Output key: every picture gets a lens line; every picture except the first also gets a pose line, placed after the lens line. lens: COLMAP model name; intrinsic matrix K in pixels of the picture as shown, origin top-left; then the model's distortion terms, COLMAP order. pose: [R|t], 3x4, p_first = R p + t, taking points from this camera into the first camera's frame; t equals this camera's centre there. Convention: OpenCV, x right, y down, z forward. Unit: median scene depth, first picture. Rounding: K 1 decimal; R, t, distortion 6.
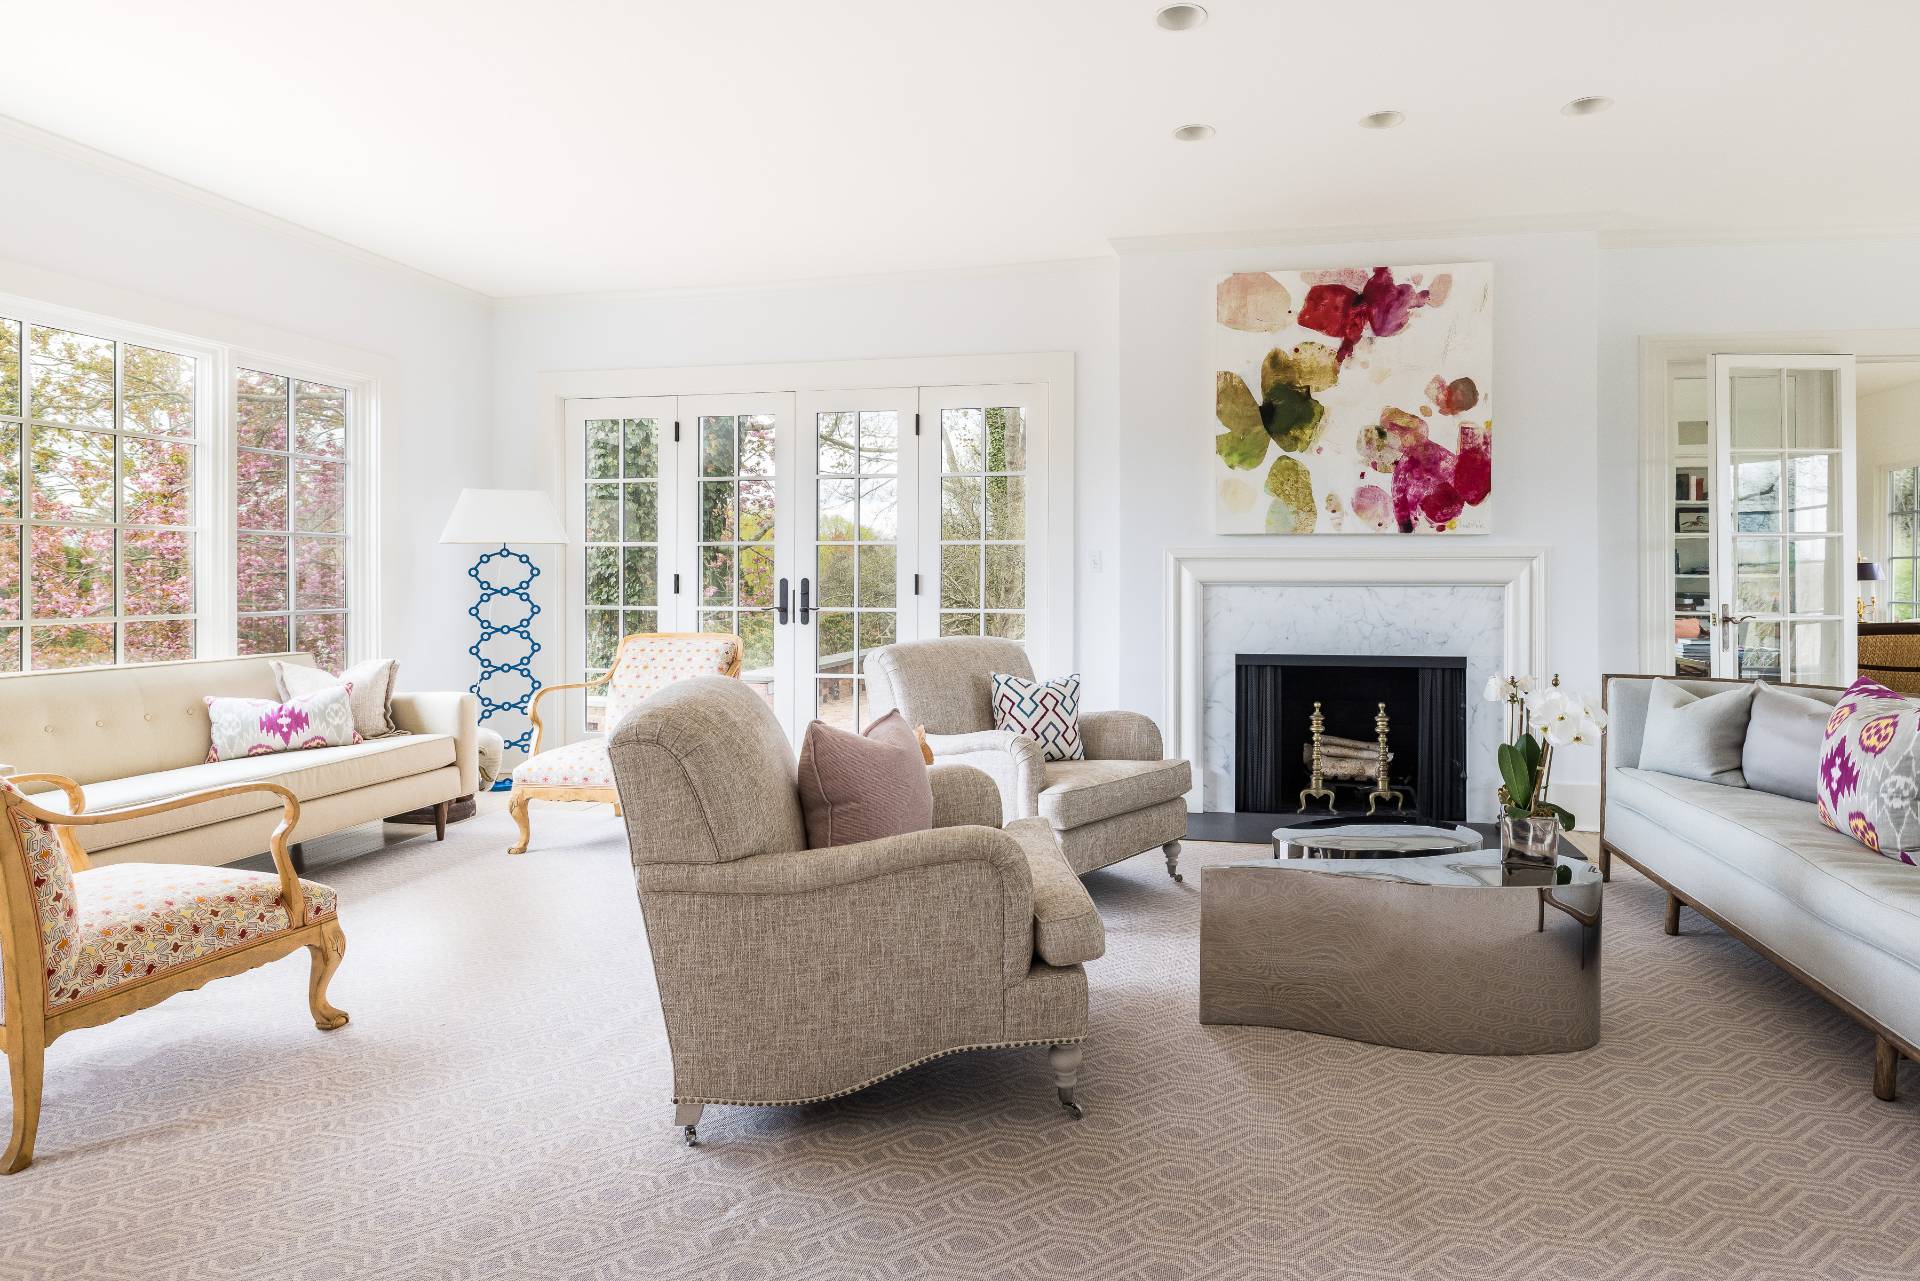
lens RADIAL K [[1159.1, 0, 966.1], [0, 1159.1, 581.9], [0, 0, 1]] dist [-0.002706, 0.000558]
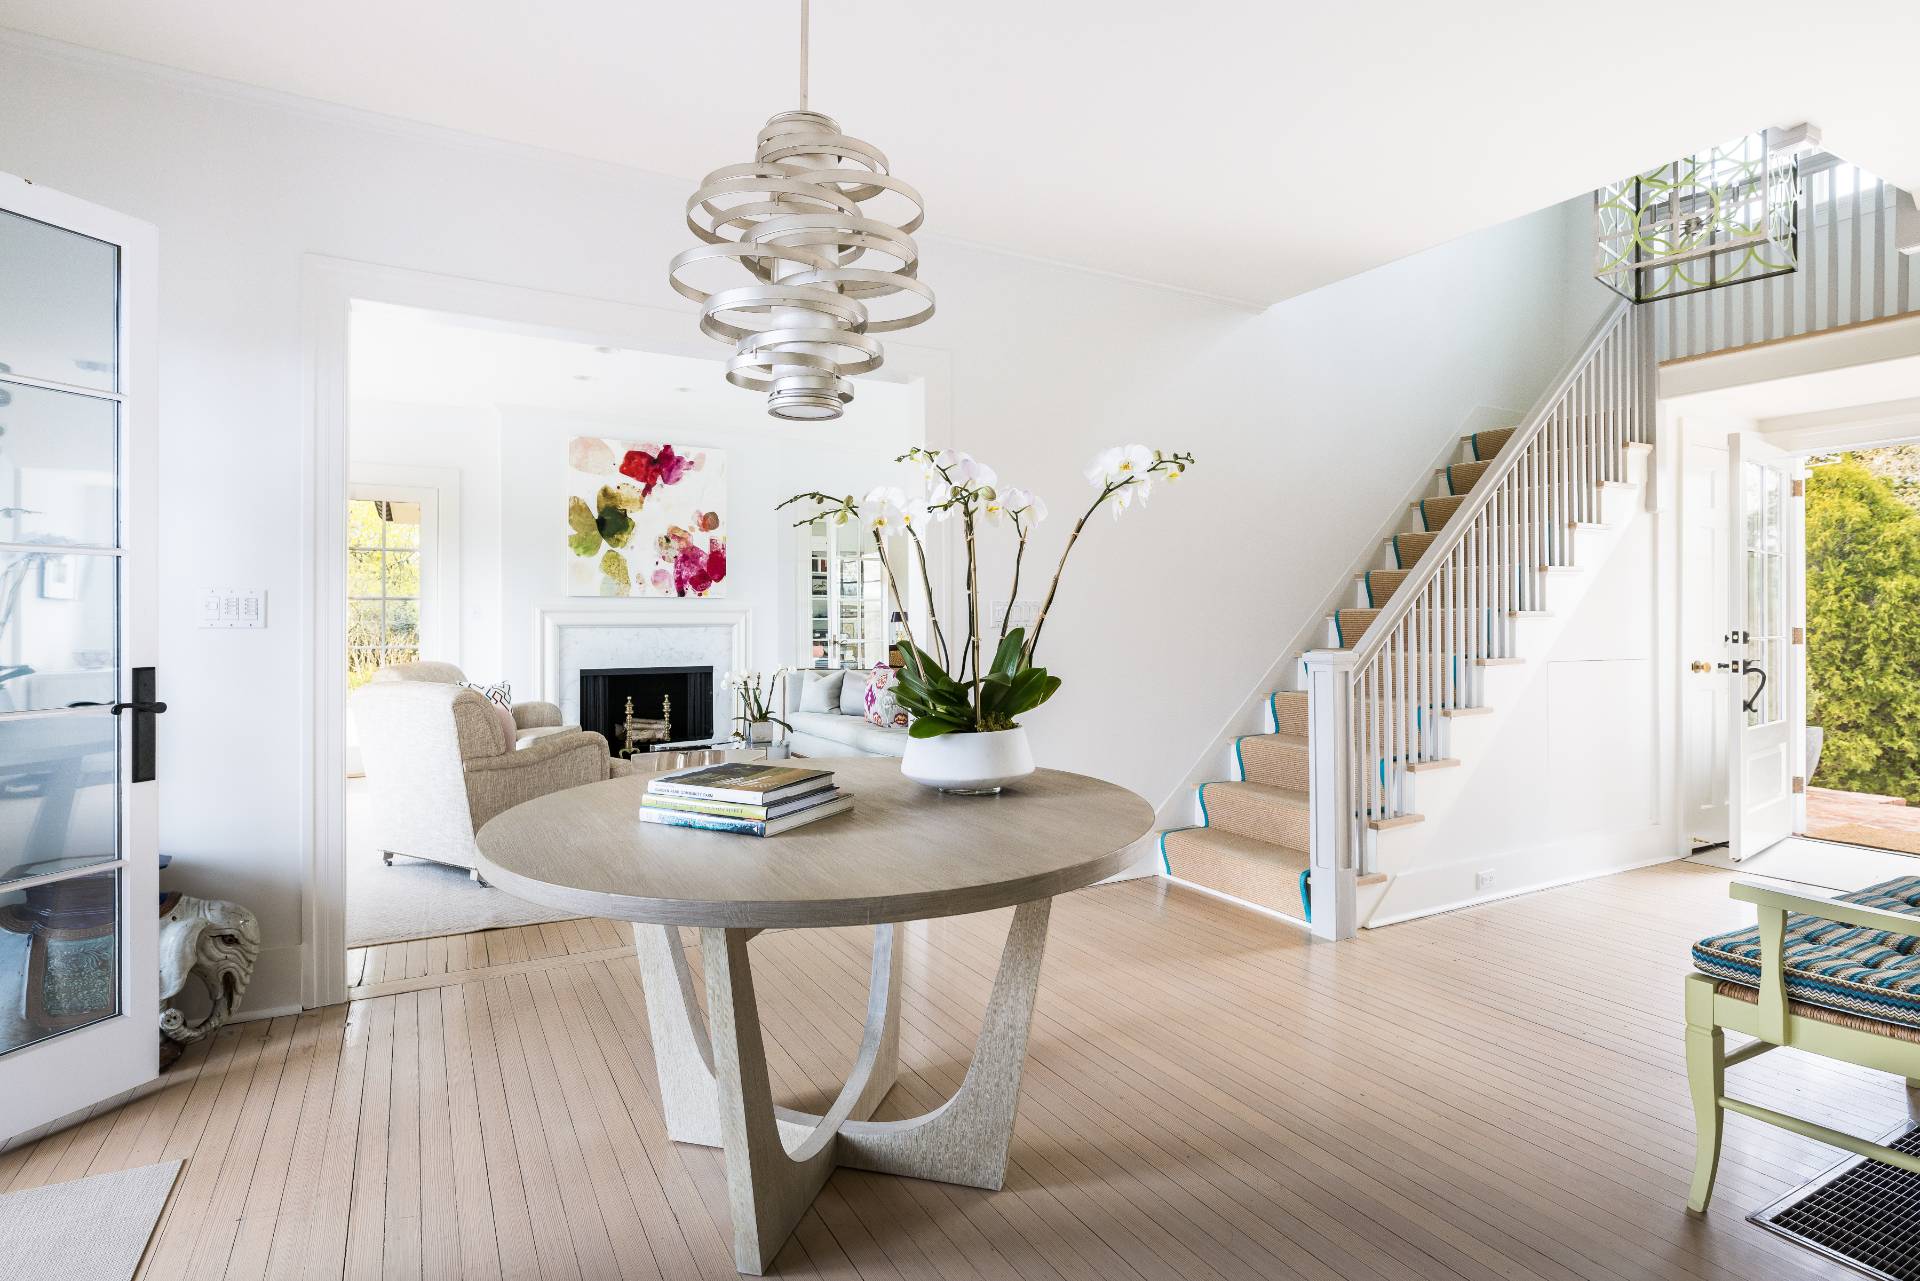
lens RADIAL K [[973.5, 0, 958.1], [0, 973.5, 625.6], [0, 0, 1]] dist [-0.000375, -0.000020]
pose [[0.763176, -0.006369, 0.646159, -0.255740], [0.004614, 0.999980, 0.004407, -0.003172], [-0.646174, -0.000382, 0.763190, -0.402099]]
